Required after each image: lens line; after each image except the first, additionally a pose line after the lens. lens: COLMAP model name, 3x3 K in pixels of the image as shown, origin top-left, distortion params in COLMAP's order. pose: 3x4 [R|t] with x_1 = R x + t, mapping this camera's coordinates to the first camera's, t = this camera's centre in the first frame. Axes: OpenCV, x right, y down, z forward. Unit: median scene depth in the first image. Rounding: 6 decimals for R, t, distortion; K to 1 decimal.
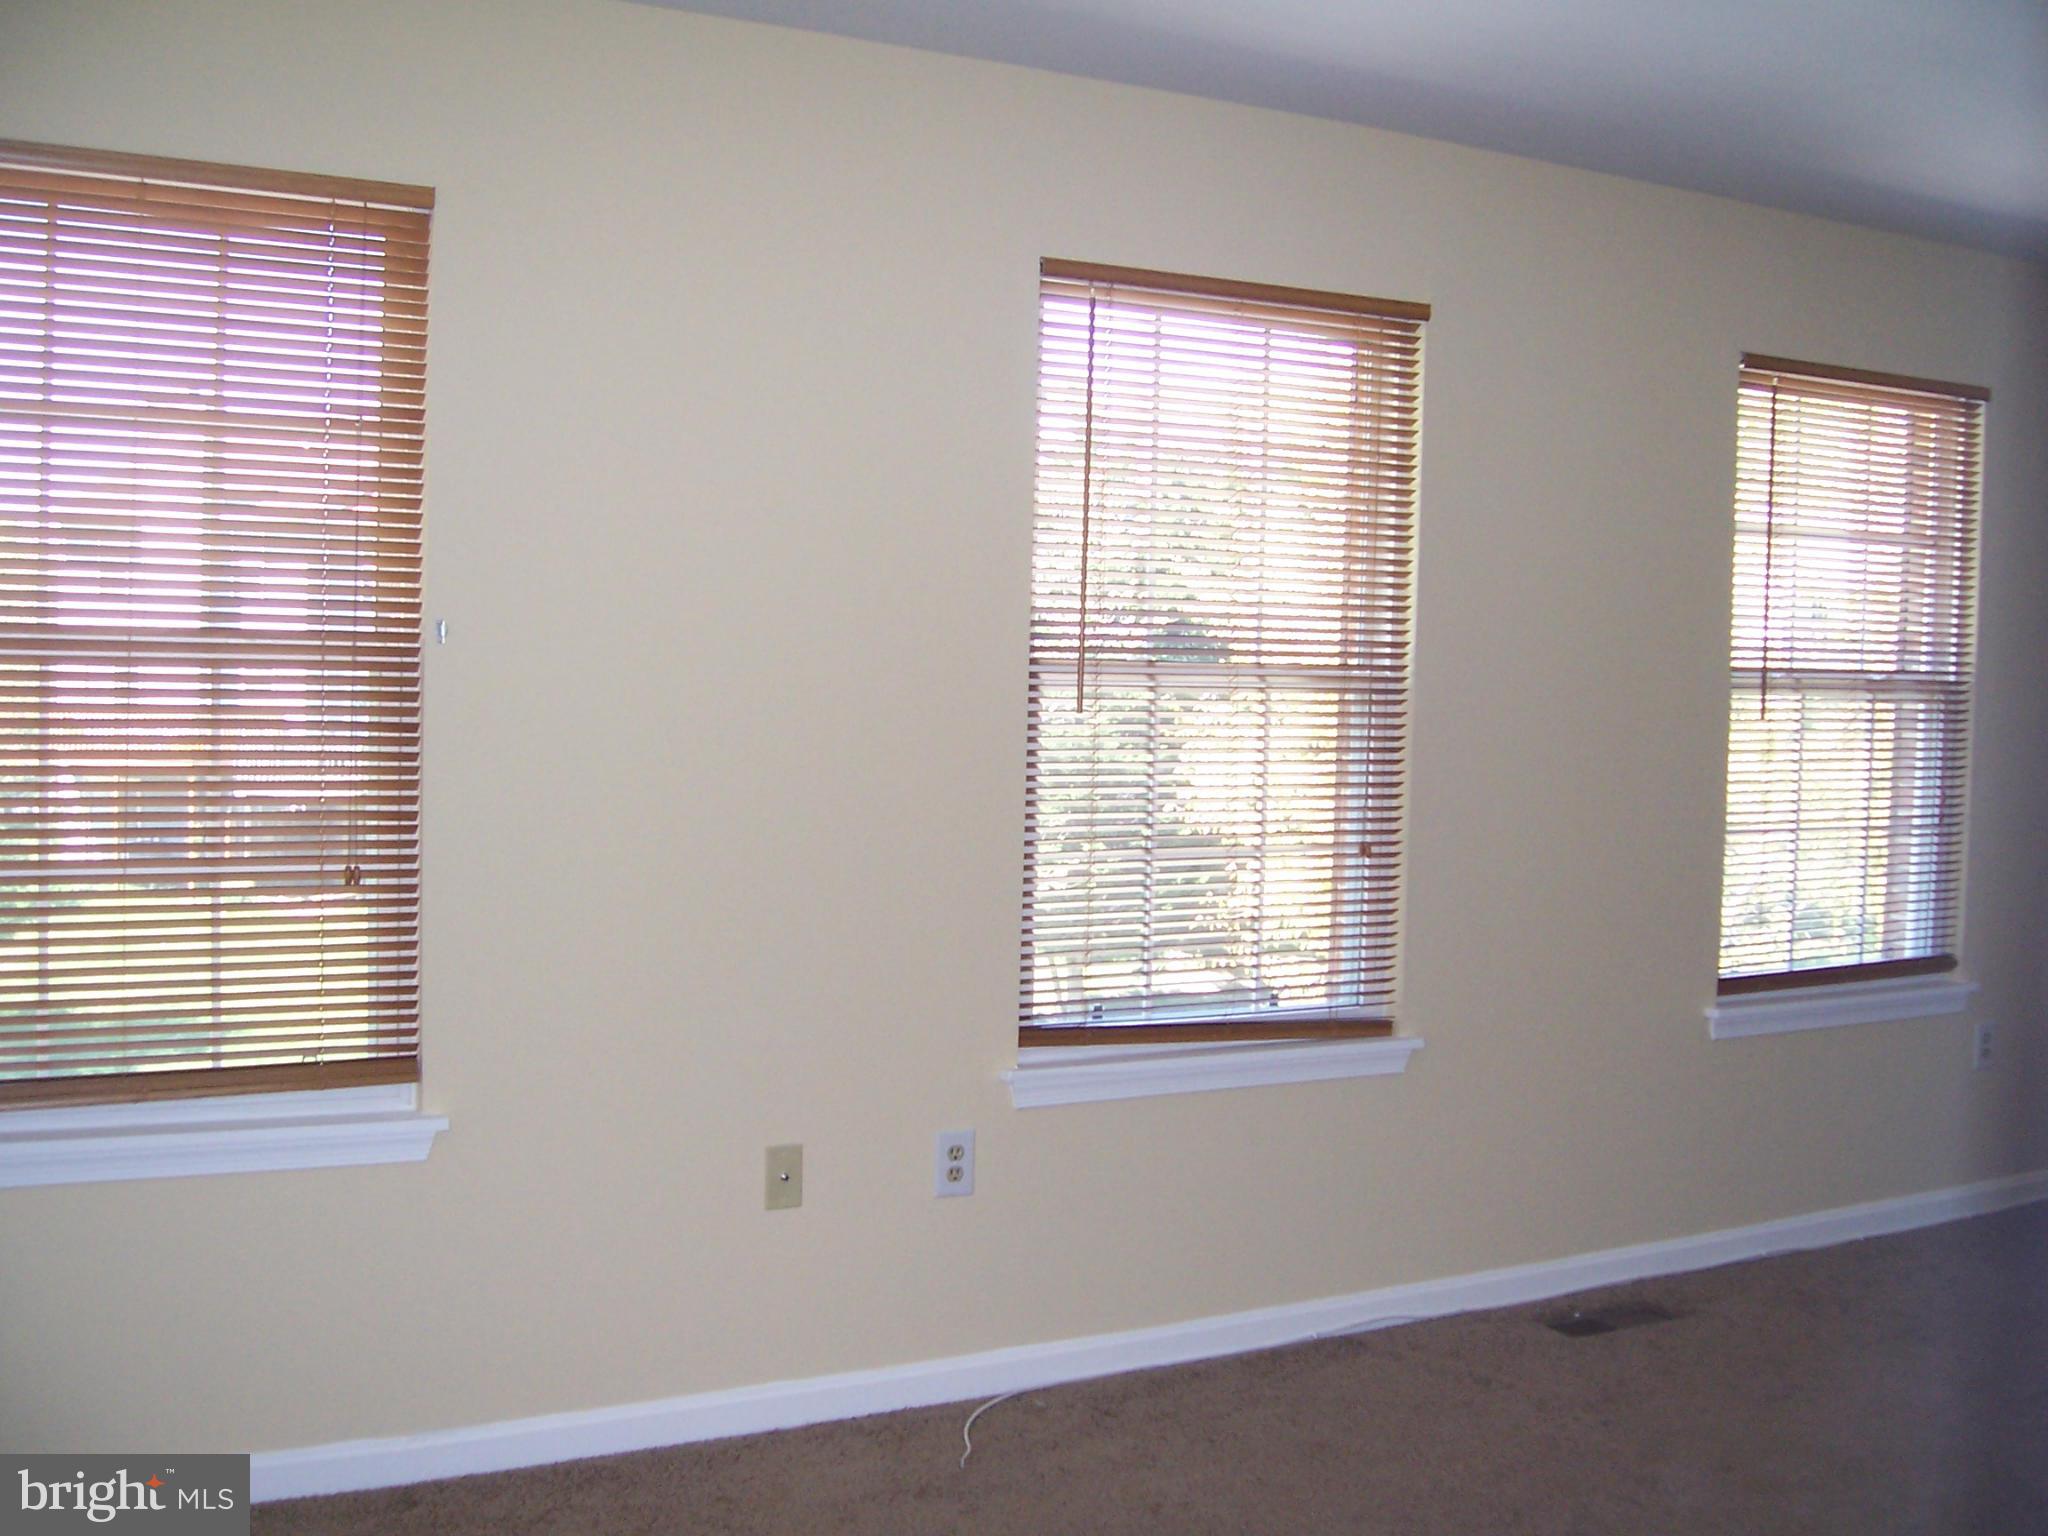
lens RADIAL K [[2147.1, 0, 1052.1], [0, 2147.1, 774.1], [0, 0, 1]] dist [-0.169327, 0.115853]
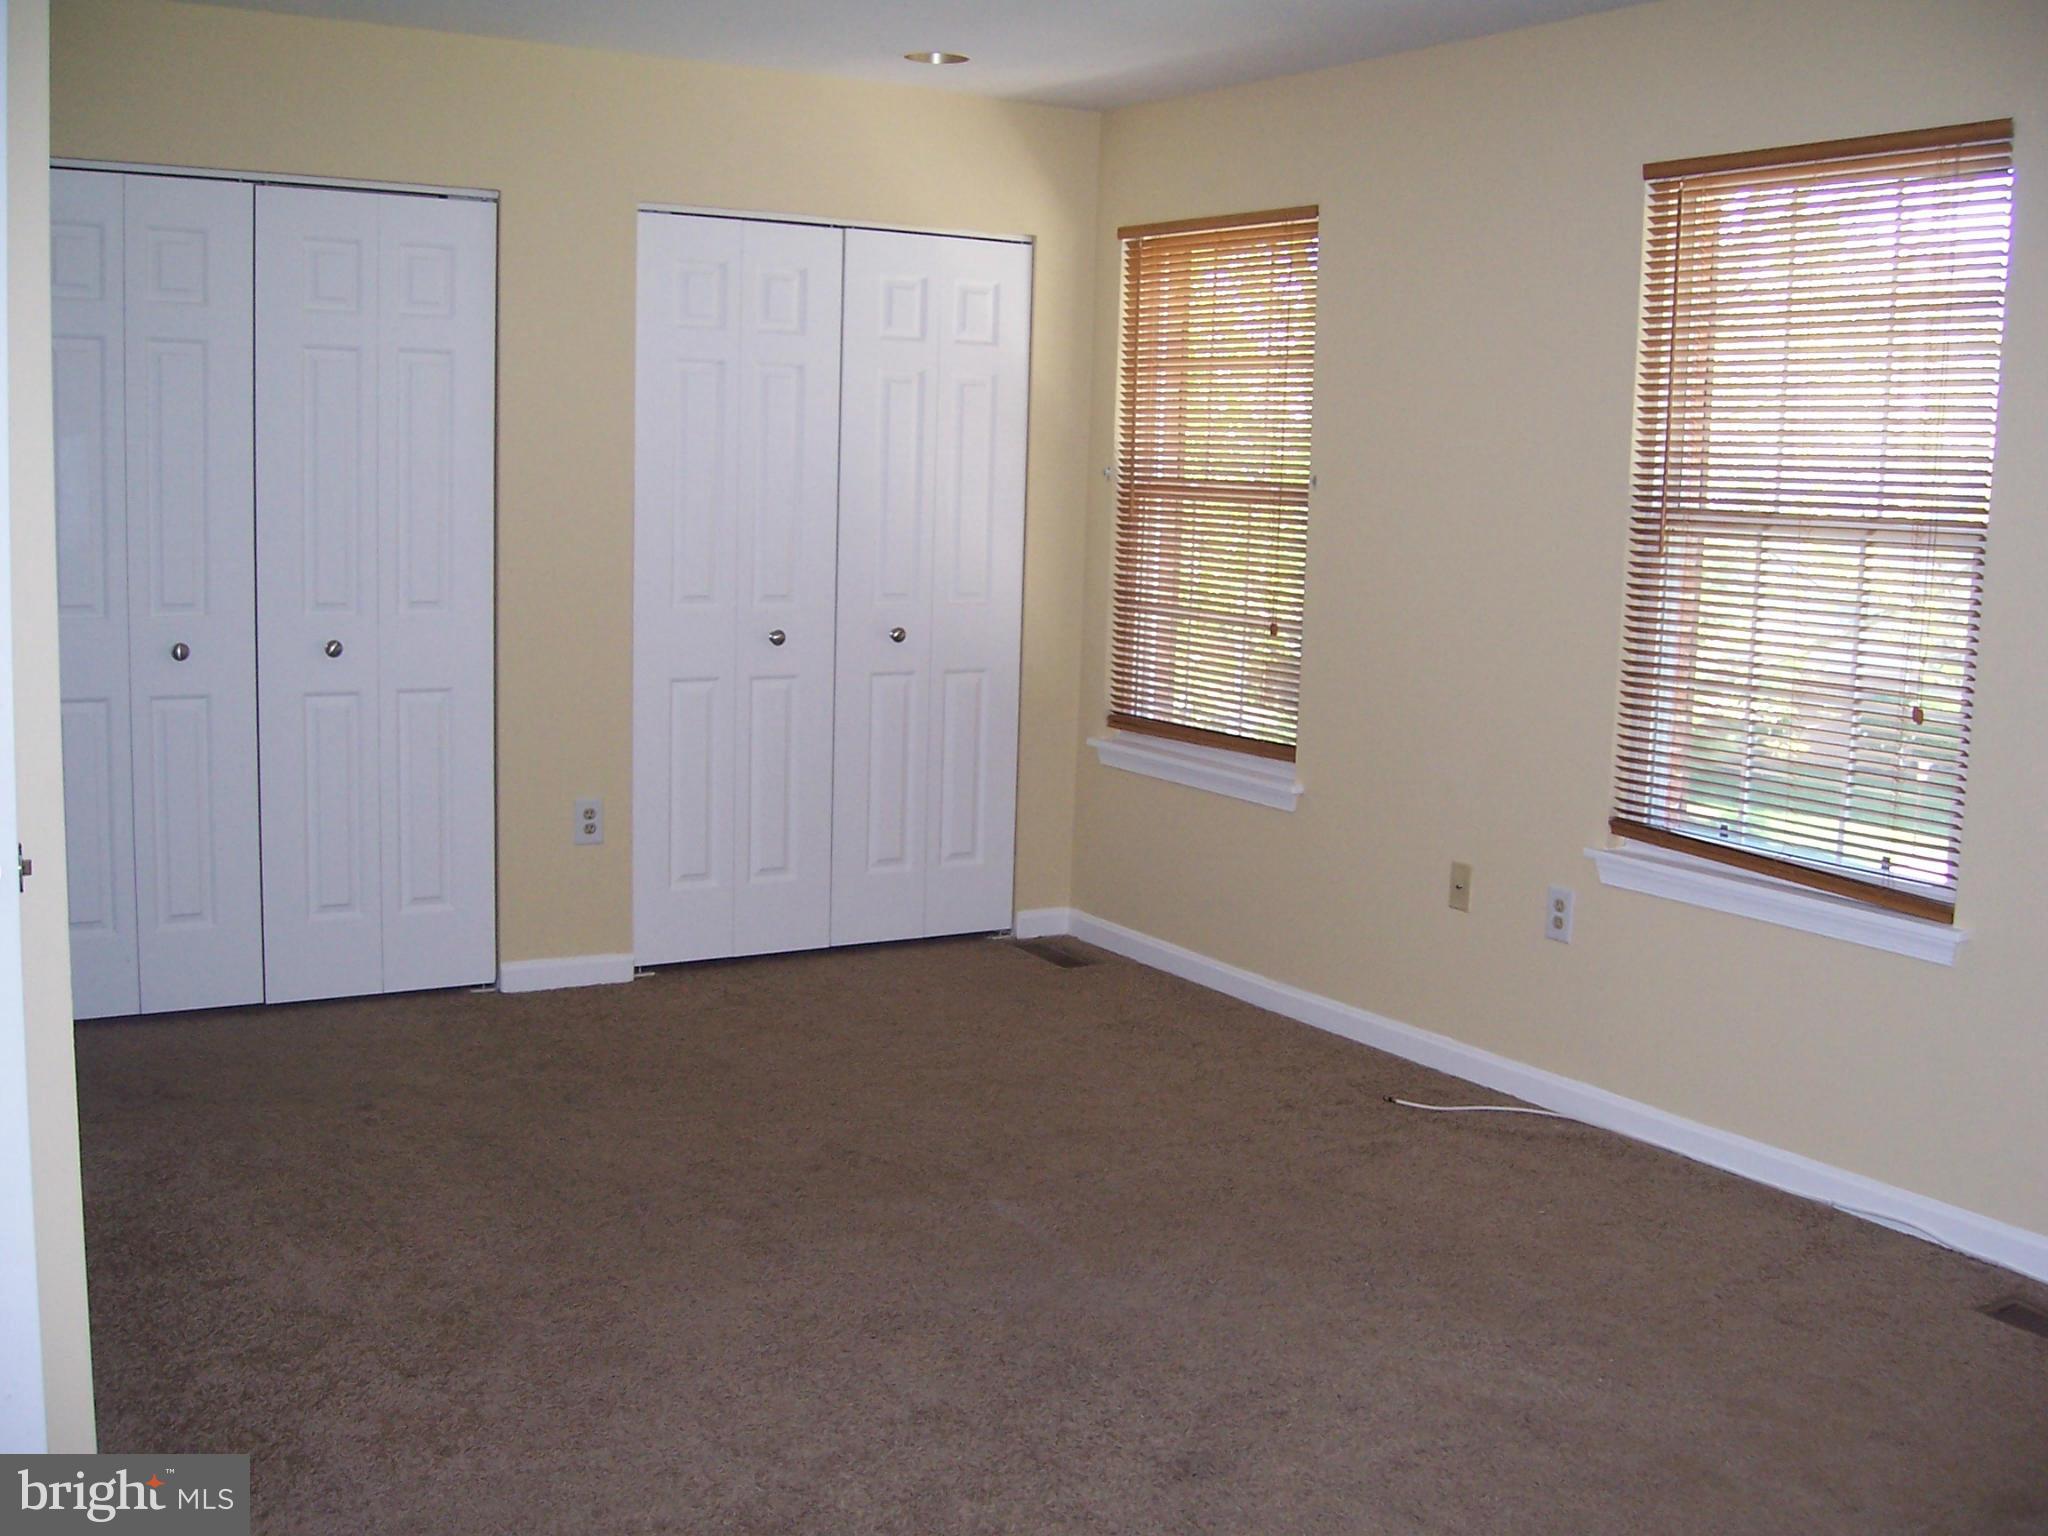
lens RADIAL K [[2147.1, 0, 1052.1], [0, 2147.1, 774.1], [0, 0, 1]] dist [-0.169327, 0.115853]
pose [[0.060940, 0.115802, -0.991401, 1.145343], [-0.086214, 0.990146, 0.110356, -0.008843], [0.994411, 0.078748, 0.070324, 0.610862]]
